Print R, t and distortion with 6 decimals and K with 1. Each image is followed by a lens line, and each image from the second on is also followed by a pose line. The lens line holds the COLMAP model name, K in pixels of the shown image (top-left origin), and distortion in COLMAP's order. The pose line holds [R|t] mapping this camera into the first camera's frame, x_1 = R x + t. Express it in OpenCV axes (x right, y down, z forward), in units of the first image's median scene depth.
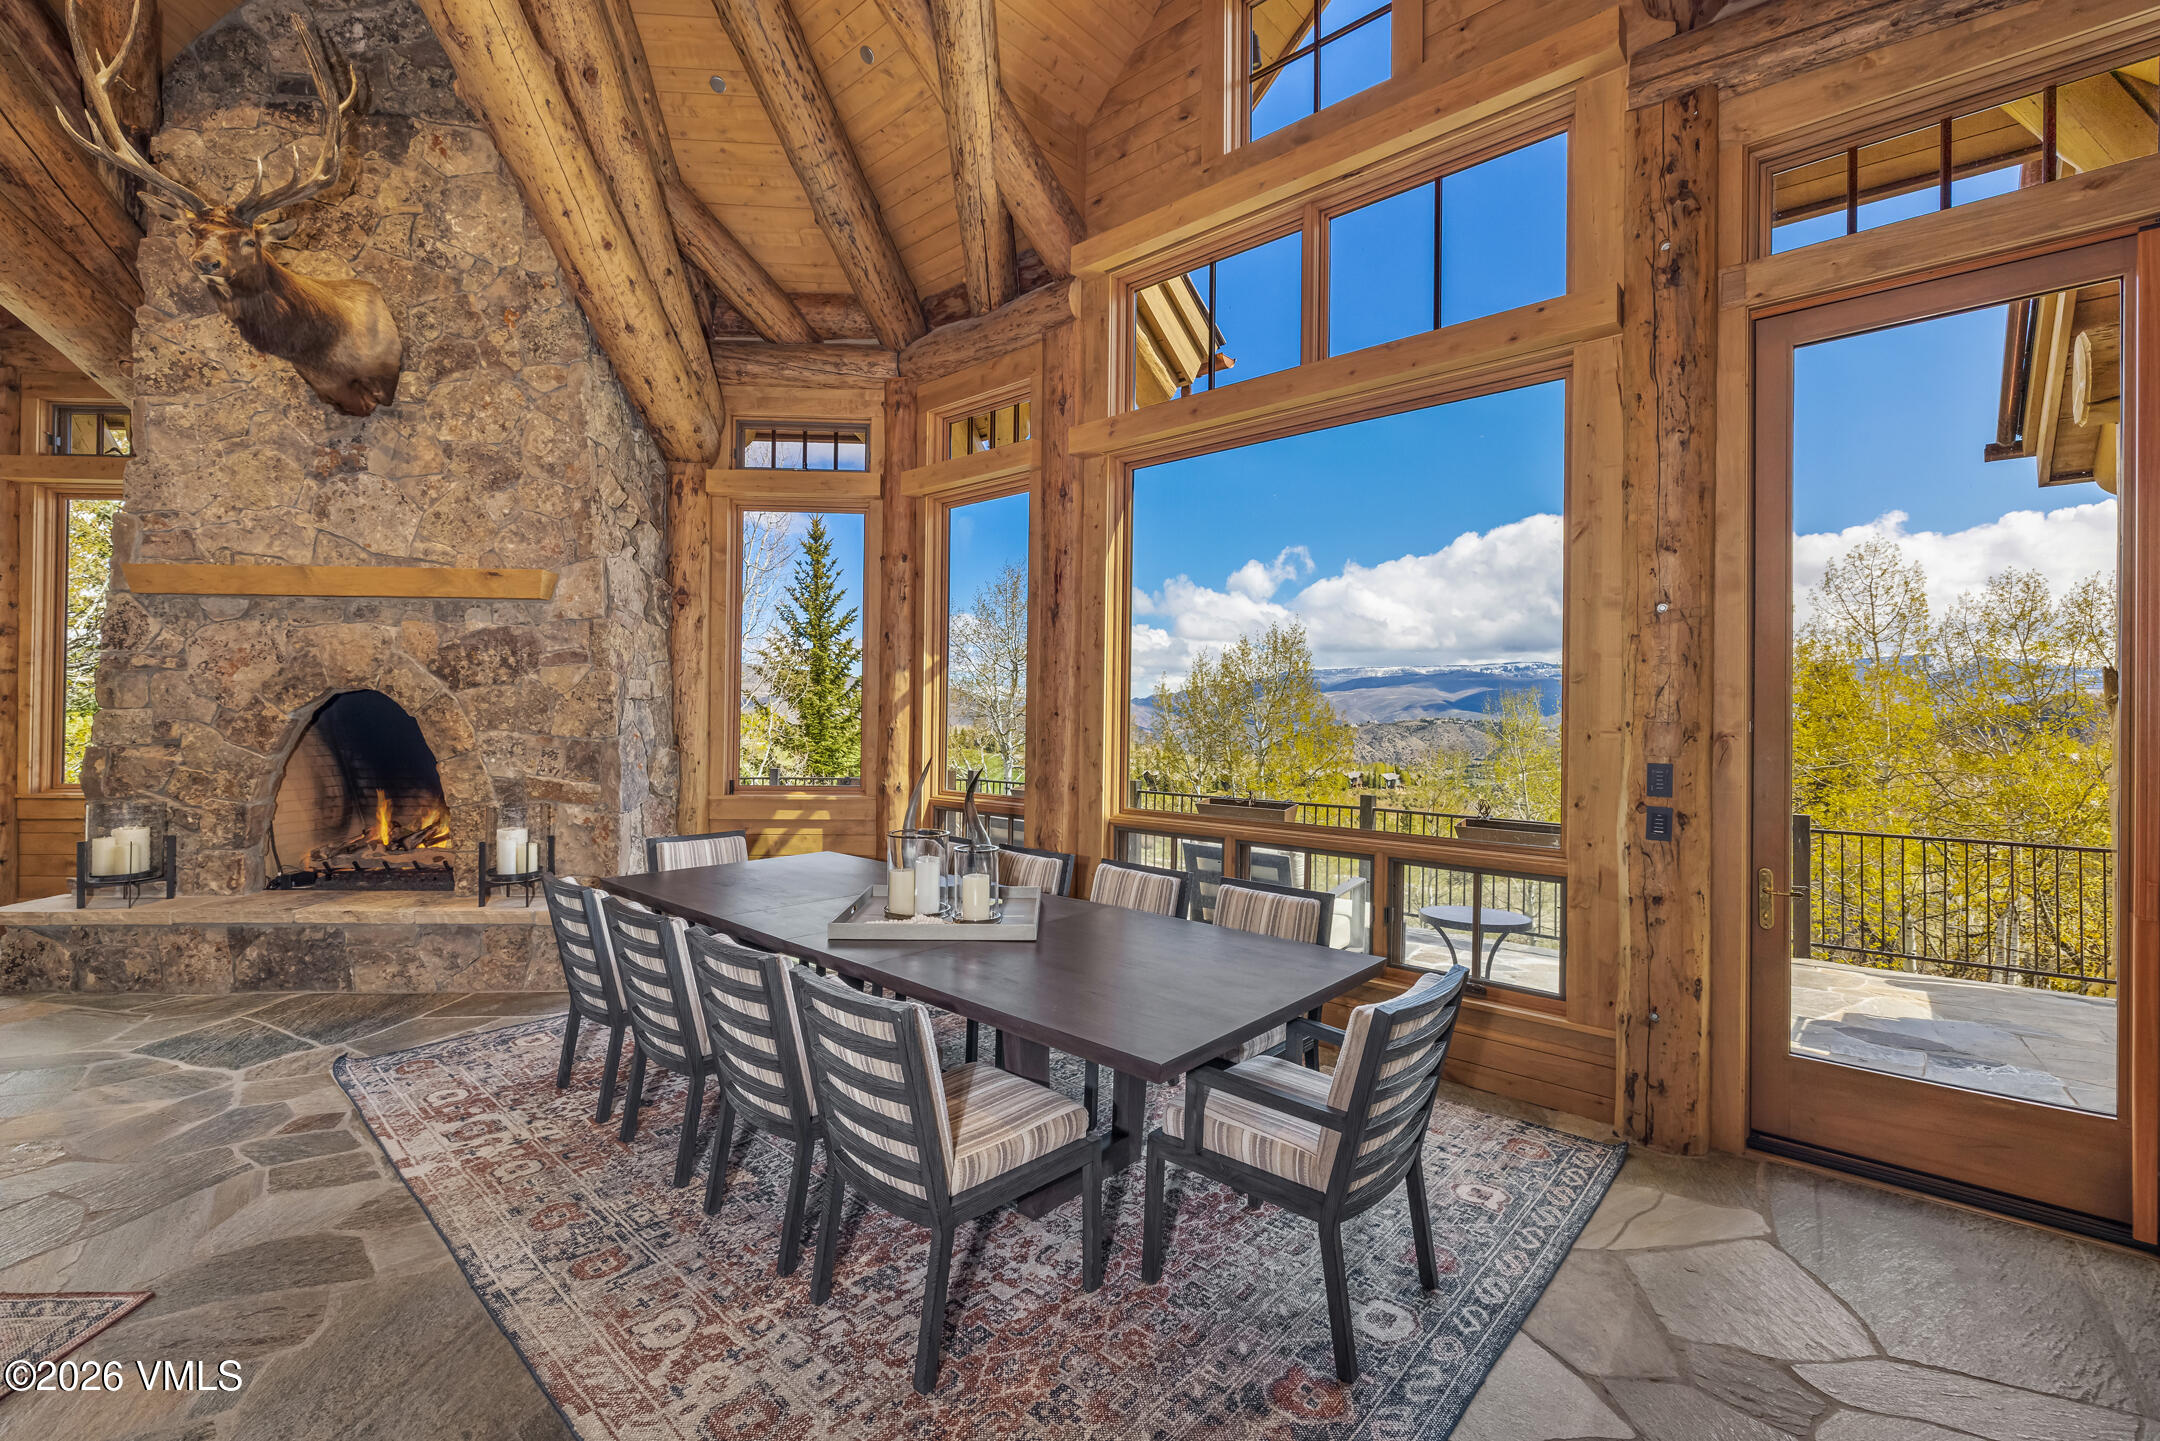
lens RADIAL K [[907.6, 0, 1040.2], [0, 907.6, 707.6], [0, 0, 1]] dist [-0.001455, 0.000608]
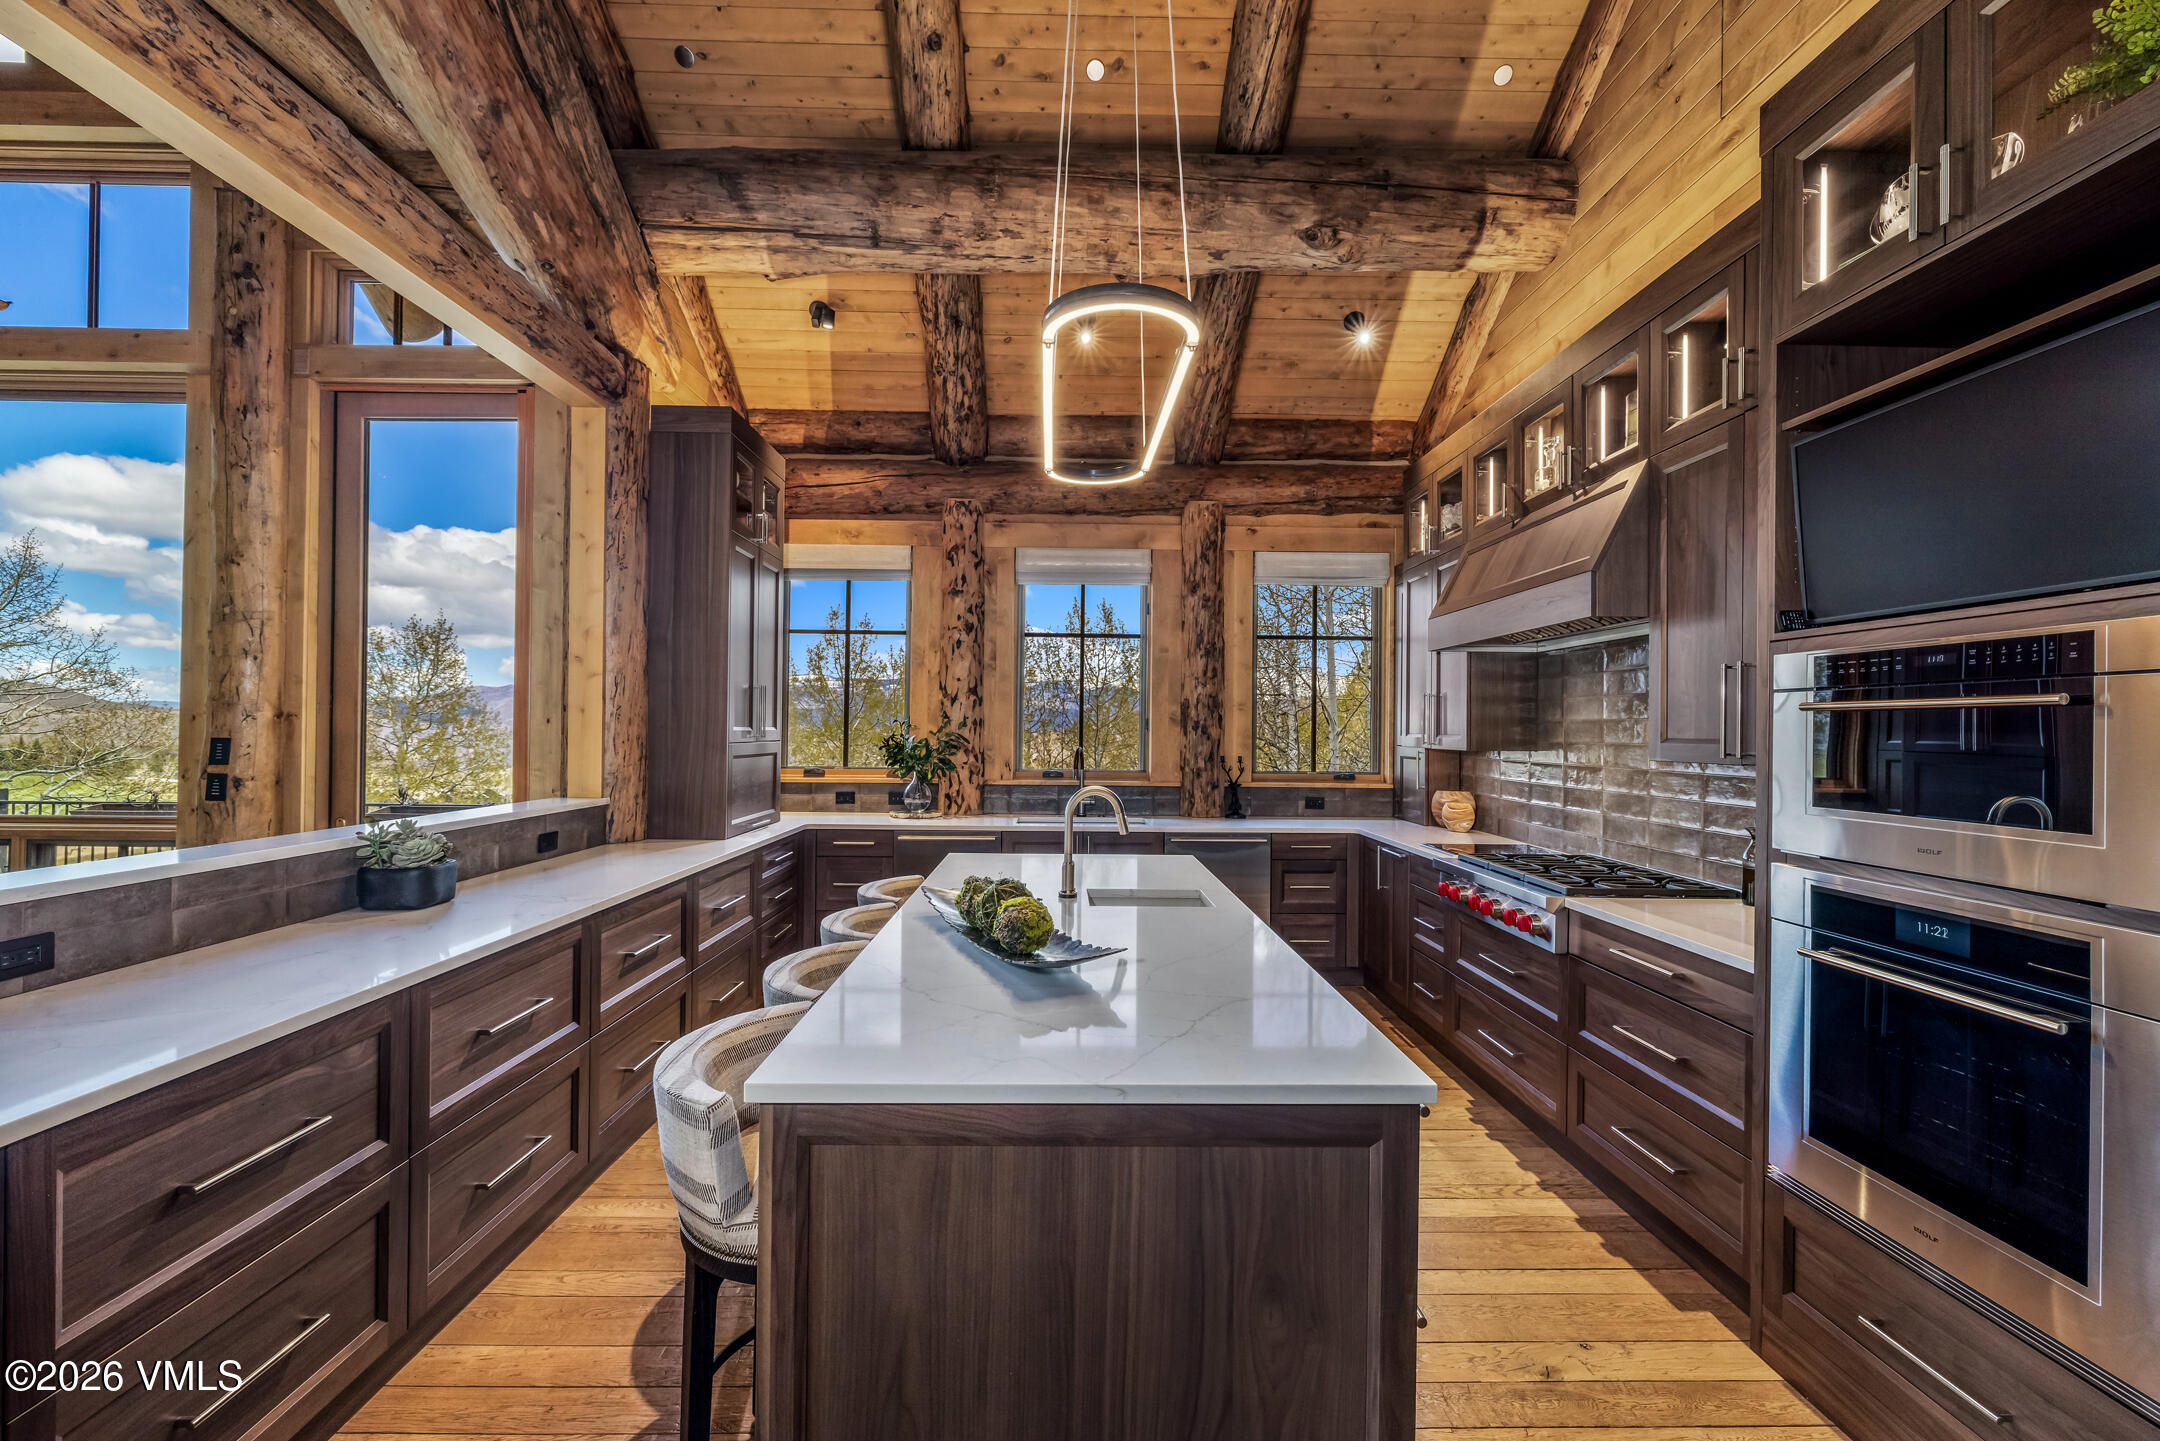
lens RADIAL K [[907.6, 0, 1073.8], [0, 907.6, 723.1], [0, 0, 1]] dist [-0.001455, 0.000608]
pose [[0.724881, 0.002788, 0.688869, 0.423734], [-0.006579, 0.999974, 0.002876, 0.019508], [-0.688843, -0.006617, 0.724880, -0.415914]]
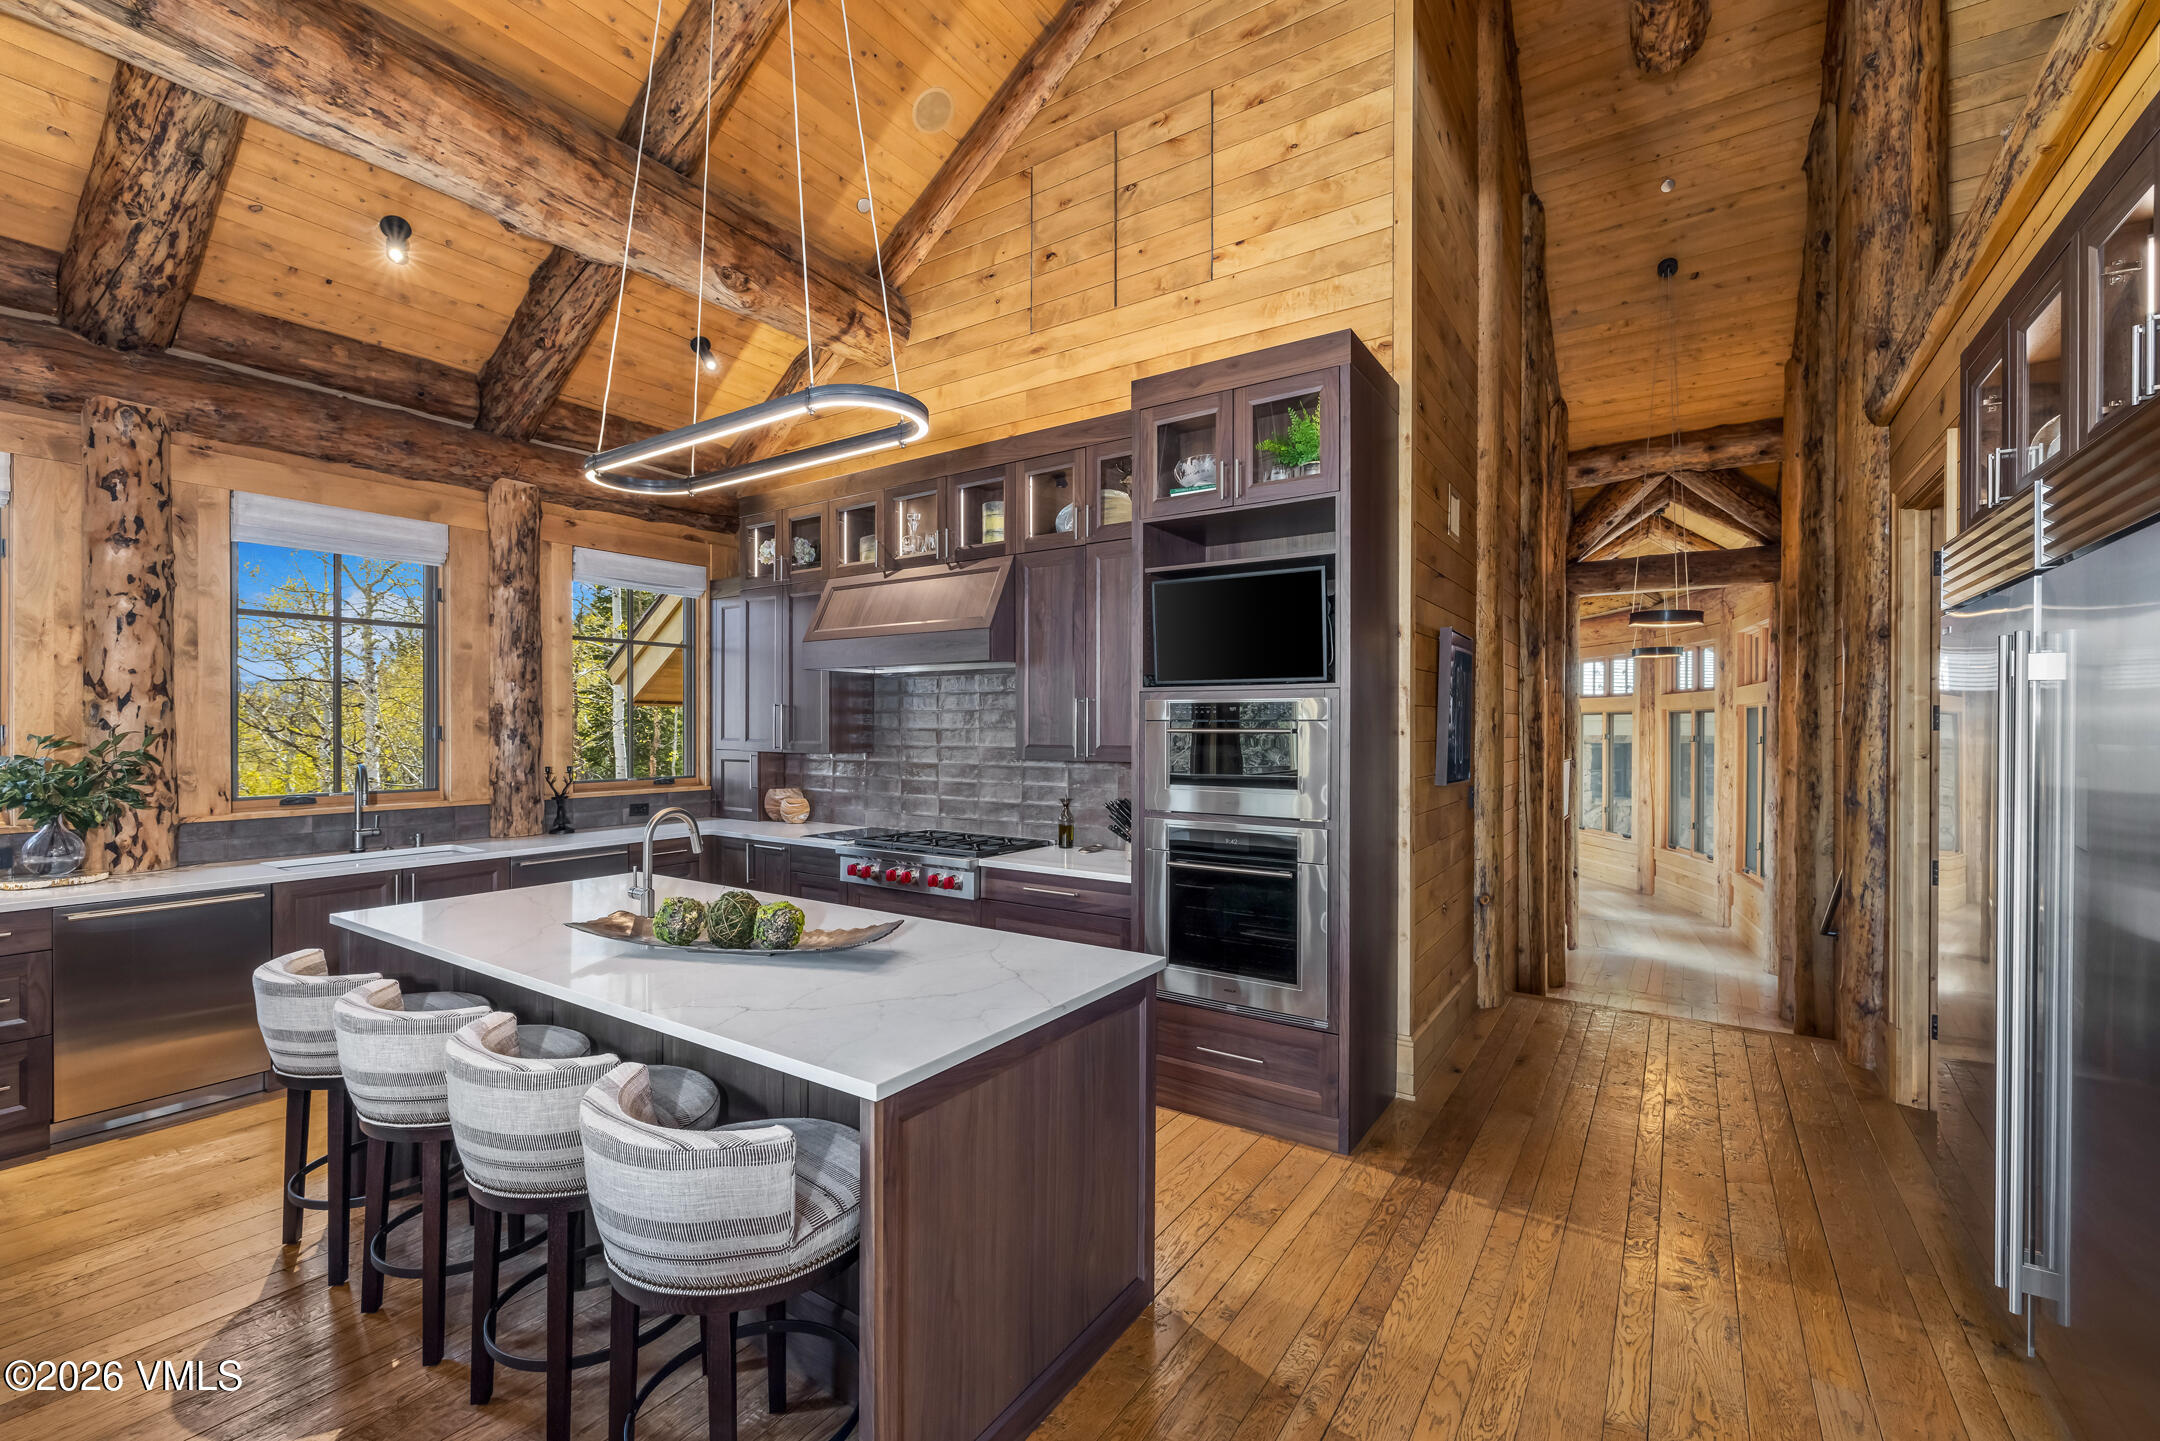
lens RADIAL K [[907.6, 0, 1086.4], [0, 907.6, 725.7], [0, 0, 1]] dist [-0.001455, 0.000608]
pose [[-0.156547, -0.009721, 0.987623, 0.231601], [-0.008237, 0.999930, 0.008537, 0.003101], [-0.987636, -0.006799, -0.156616, -0.182889]]
